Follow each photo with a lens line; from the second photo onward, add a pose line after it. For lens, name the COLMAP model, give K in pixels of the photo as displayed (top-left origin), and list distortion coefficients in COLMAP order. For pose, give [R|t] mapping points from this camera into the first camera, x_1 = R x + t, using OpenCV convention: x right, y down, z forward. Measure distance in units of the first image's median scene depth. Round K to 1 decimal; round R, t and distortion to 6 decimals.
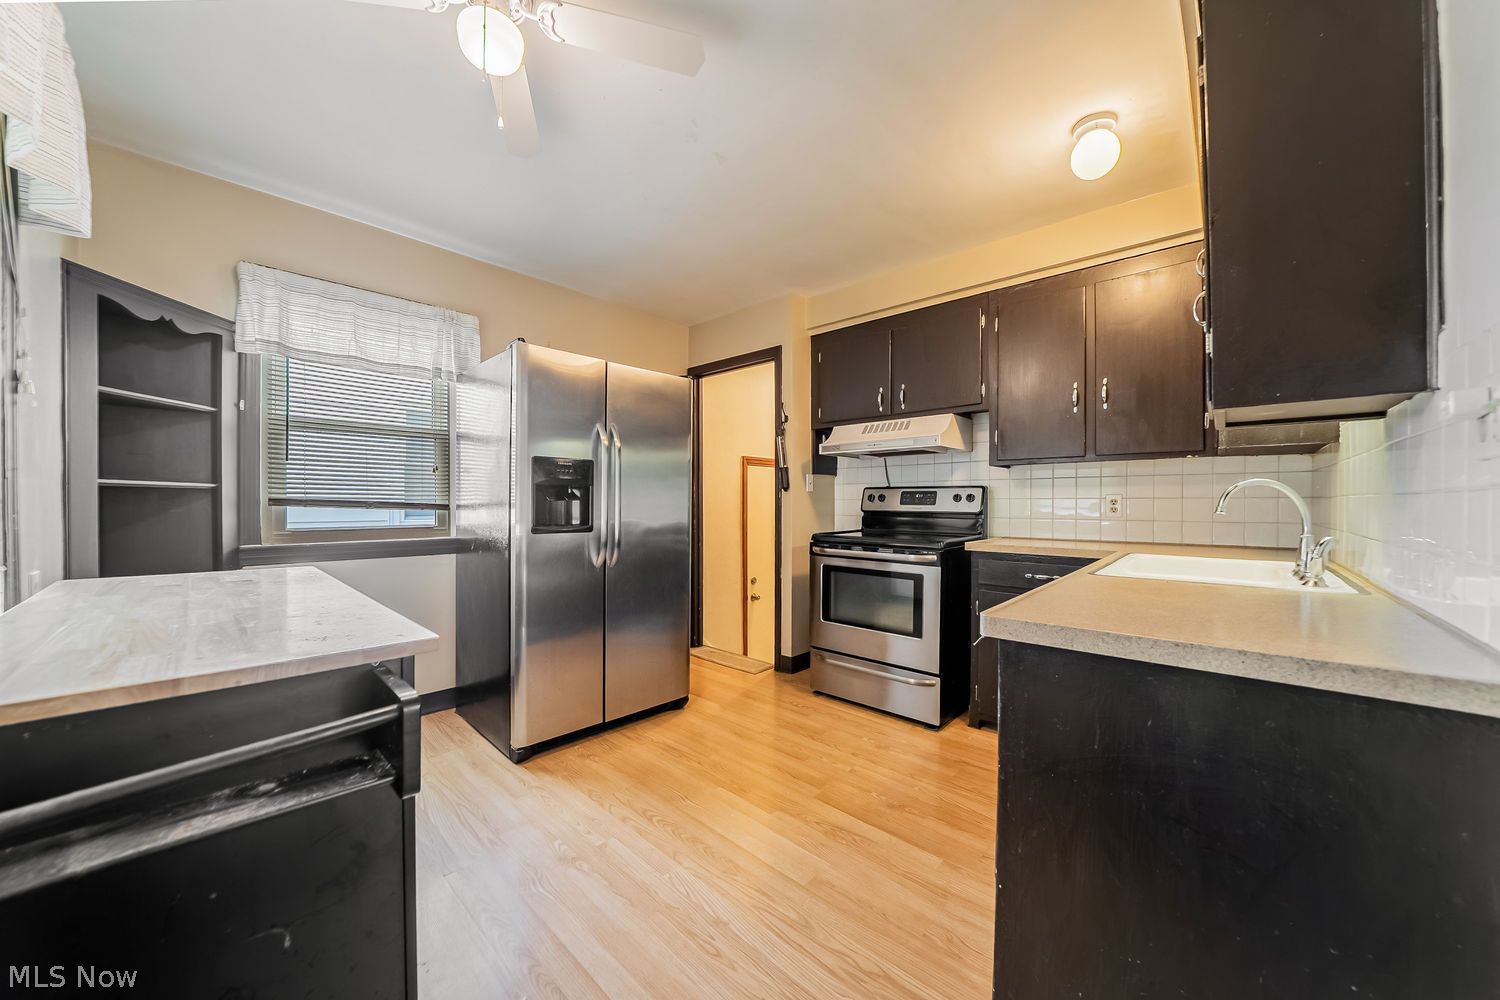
lens RADIAL K [[532.4, 0, 745.1], [0, 532.4, 513.9], [0, 0, 1]] dist [-0.021749, 0.000110]
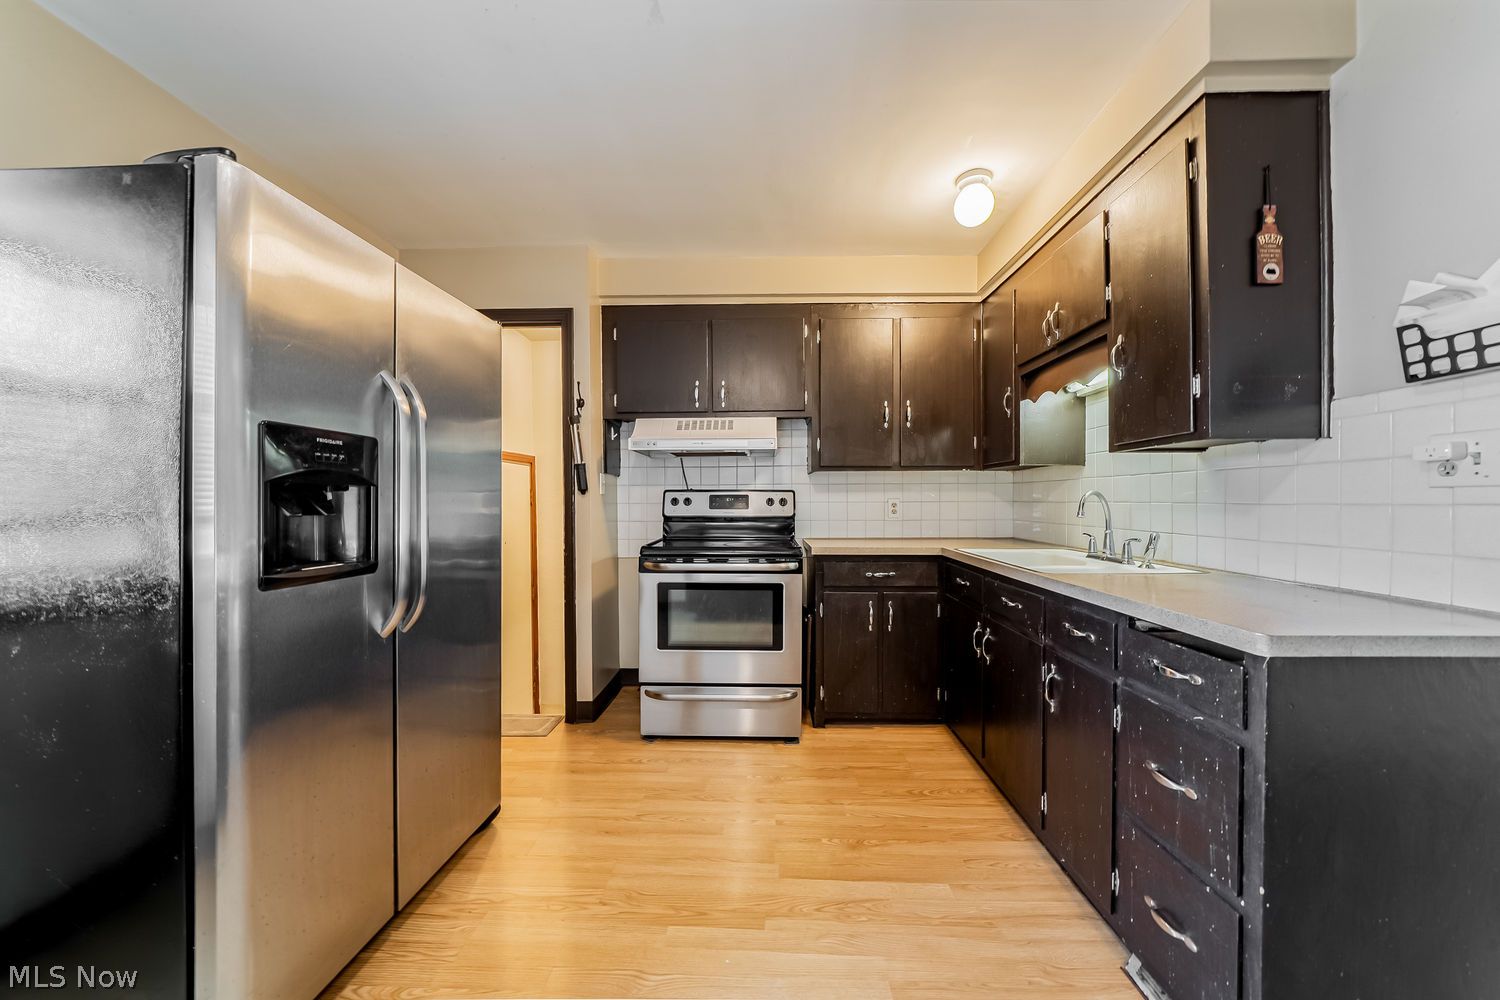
lens RADIAL K [[516.6, 0, 752.5], [0, 516.6, 508.7], [0, 0, 1]] dist [-0.017064, -0.000007]
pose [[0.750645, -0.014665, 0.660543, -0.282448], [0.018587, 0.999827, 0.001075, -0.019504], [-0.660444, 0.011470, 0.750788, 0.300118]]
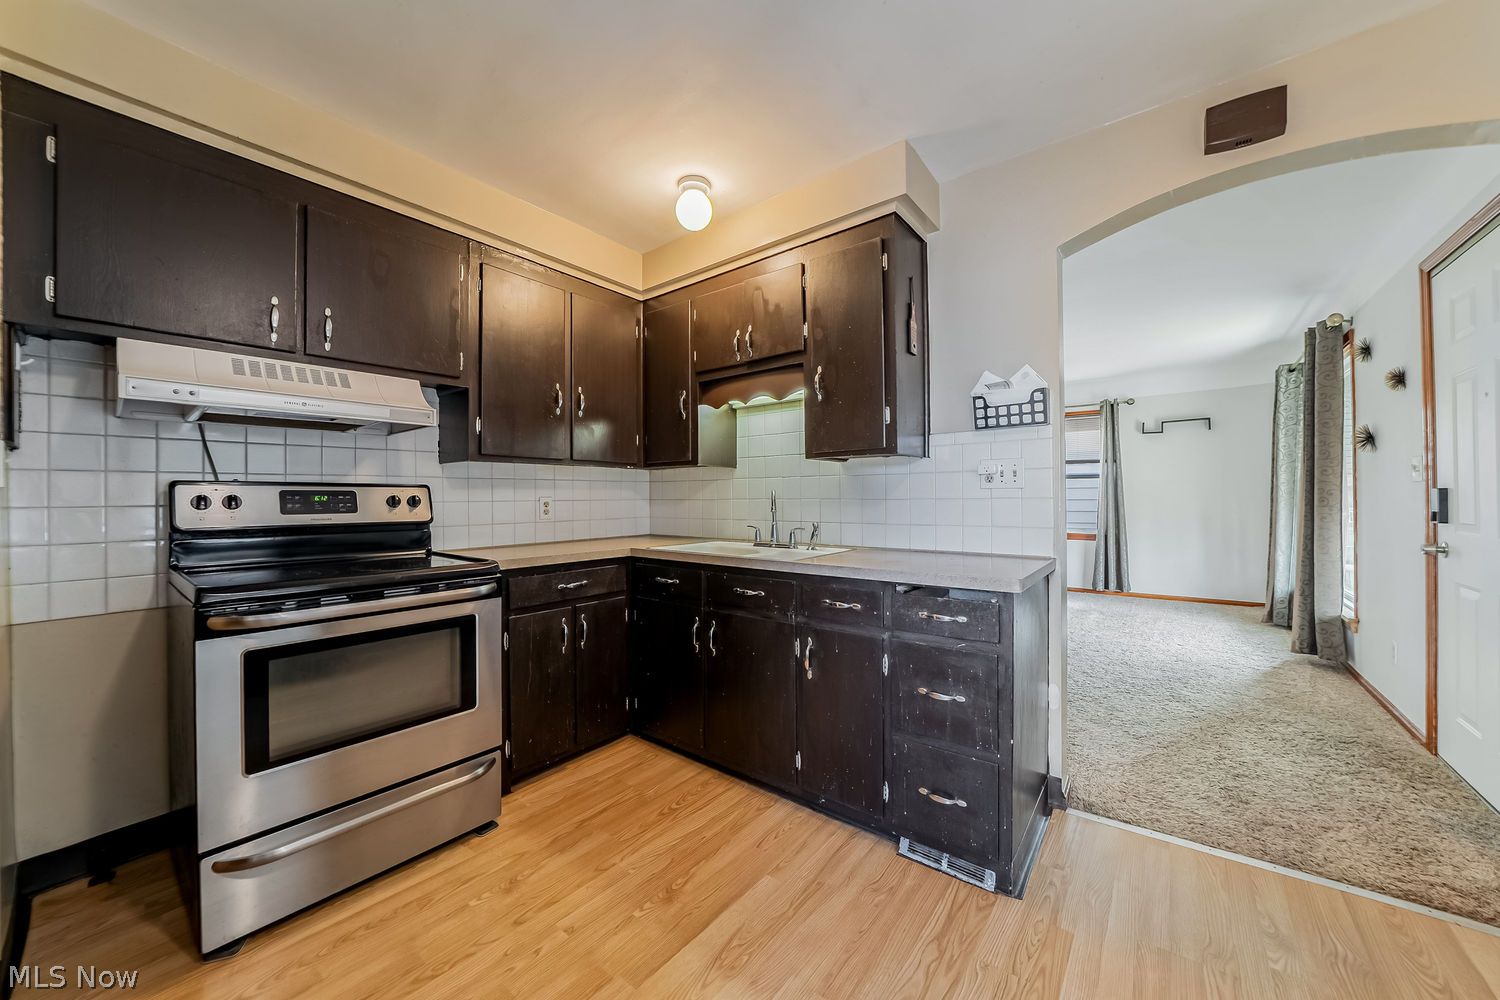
lens RADIAL K [[536.1, 0, 749.2], [0, 536.1, 498.3], [0, 0, 1]] dist [-0.031186, 0.004243]
pose [[-0.086187, -0.003575, 0.996273, -0.337975], [0.028470, 0.999576, 0.006049, -0.026430], [-0.995872, 0.028886, -0.086049, 0.623532]]
